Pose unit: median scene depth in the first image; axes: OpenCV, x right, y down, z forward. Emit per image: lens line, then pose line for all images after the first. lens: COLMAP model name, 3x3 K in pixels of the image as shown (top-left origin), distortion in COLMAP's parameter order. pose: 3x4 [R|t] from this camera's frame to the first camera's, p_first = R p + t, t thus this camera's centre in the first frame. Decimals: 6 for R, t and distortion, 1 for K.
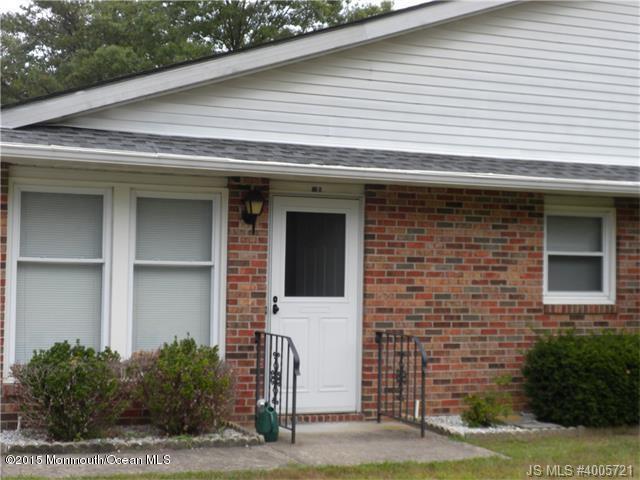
lens RADIAL K [[1131.9, 0, 301.0], [0, 1131.9, 261.1], [0, 0, 1]] dist [0.018414, 0.000000]
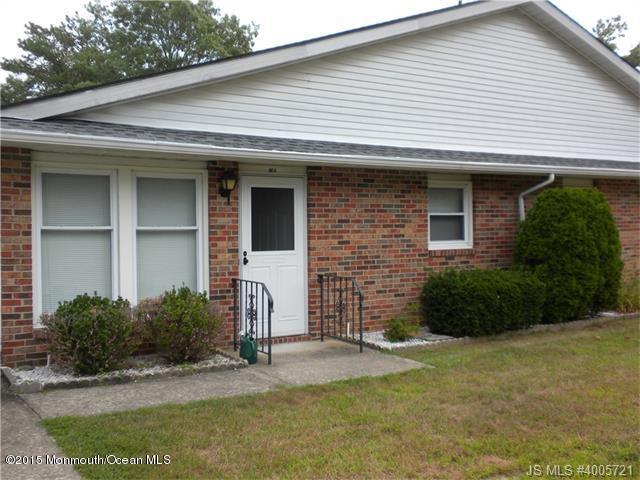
lens RADIAL K [[676.3, 0, 317.1], [0, 676.3, 254.4], [0, 0, 1]] dist [0.006570, 0.000000]
pose [[0.986426, -0.031374, 0.161183, -0.067941], [0.023632, 0.998483, 0.049731, -0.002619], [-0.162499, -0.045247, 0.985671, 0.207304]]
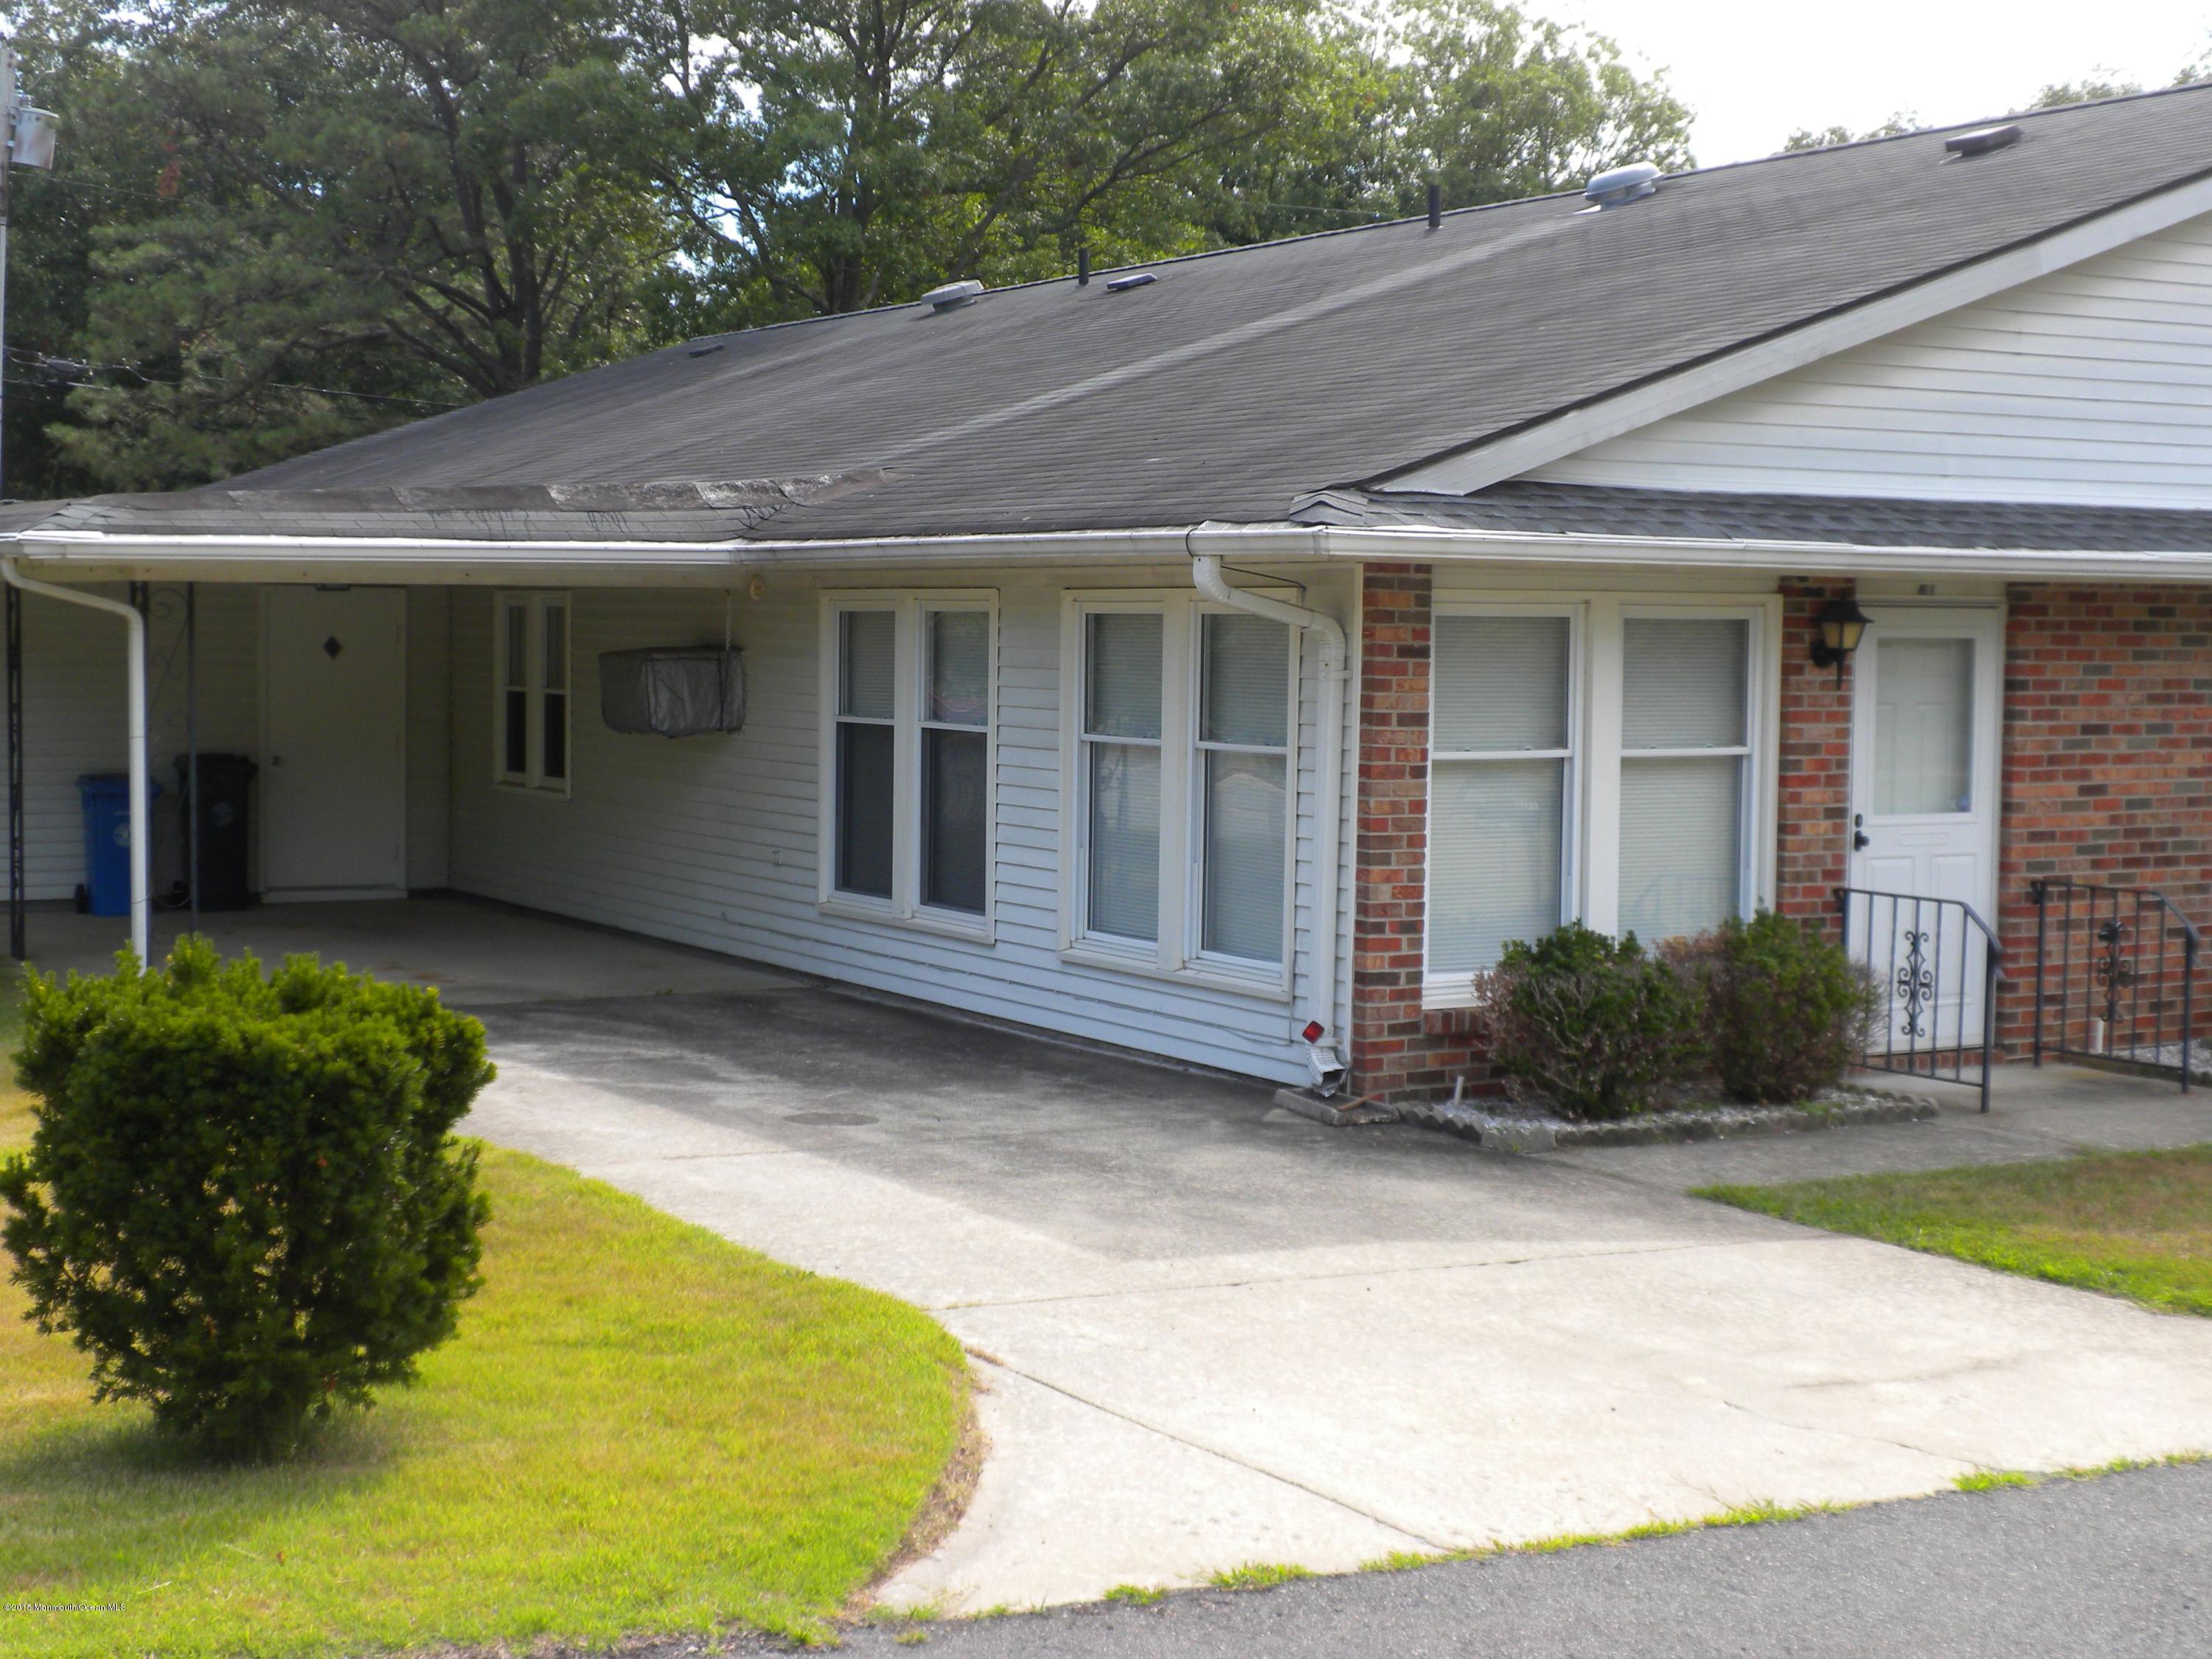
lens RADIAL K [[3331.2, 0, 1114.1], [0, 3331.2, 940.9], [0, 0, 1]] dist [0.021713, 0.000000]
pose [[0.988737, -0.026471, 0.147301, -0.557039], [0.010645, 0.994180, 0.107209, -0.072770], [-0.149281, -0.104433, 0.983264, -0.369469]]
